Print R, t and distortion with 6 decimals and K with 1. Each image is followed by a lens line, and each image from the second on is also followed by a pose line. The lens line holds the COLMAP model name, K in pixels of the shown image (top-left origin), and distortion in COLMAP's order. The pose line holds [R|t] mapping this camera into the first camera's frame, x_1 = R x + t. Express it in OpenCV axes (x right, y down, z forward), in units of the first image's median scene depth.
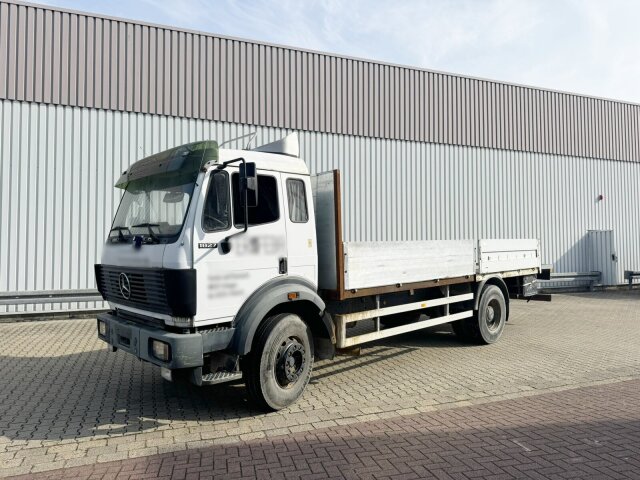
lens RADIAL K [[457.4, 0, 319.6], [0, 457.4, 237.7], [0, 0, 1]] dist [0.008746, -0.017601]
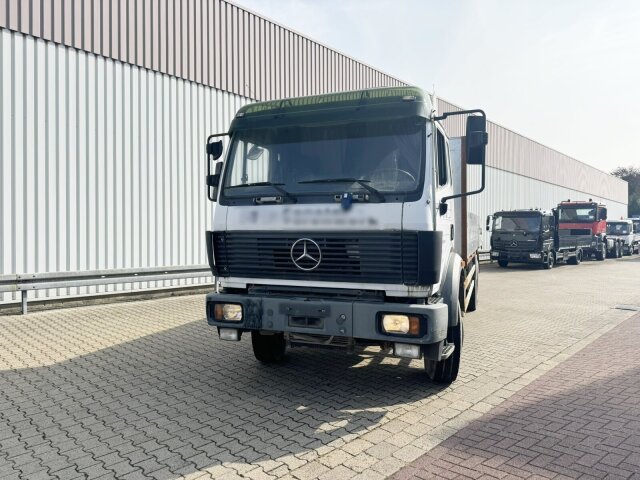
lens RADIAL K [[457.4, 0, 315.9], [0, 457.4, 228.3], [0, 0, 1]] dist [0.008746, -0.017601]
pose [[0.900838, 0.012556, 0.433973, -0.755662], [-0.015099, 0.999883, 0.002413, 0.055856], [-0.433892, -0.008726, 0.900923, 0.256943]]
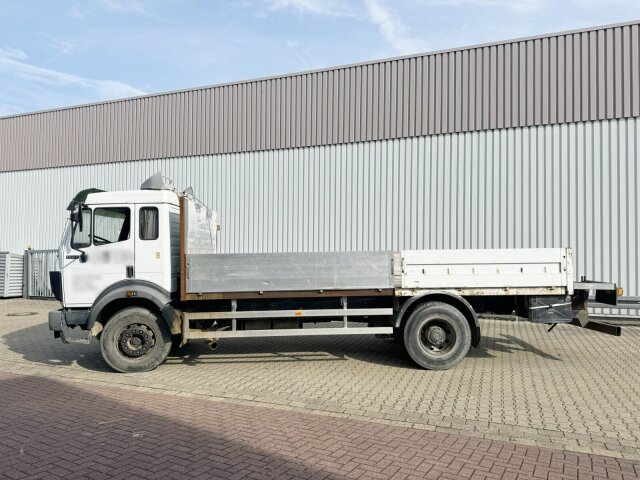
lens RADIAL K [[457.4, 0, 327.8], [0, 457.4, 251.9], [0, 0, 1]] dist [0.008746, -0.017601]
pose [[0.748219, 0.003138, -0.663445, 1.304228], [0.011596, 0.999774, 0.017807, -0.016571], [0.663351, -0.021017, 0.748013, 0.358186]]
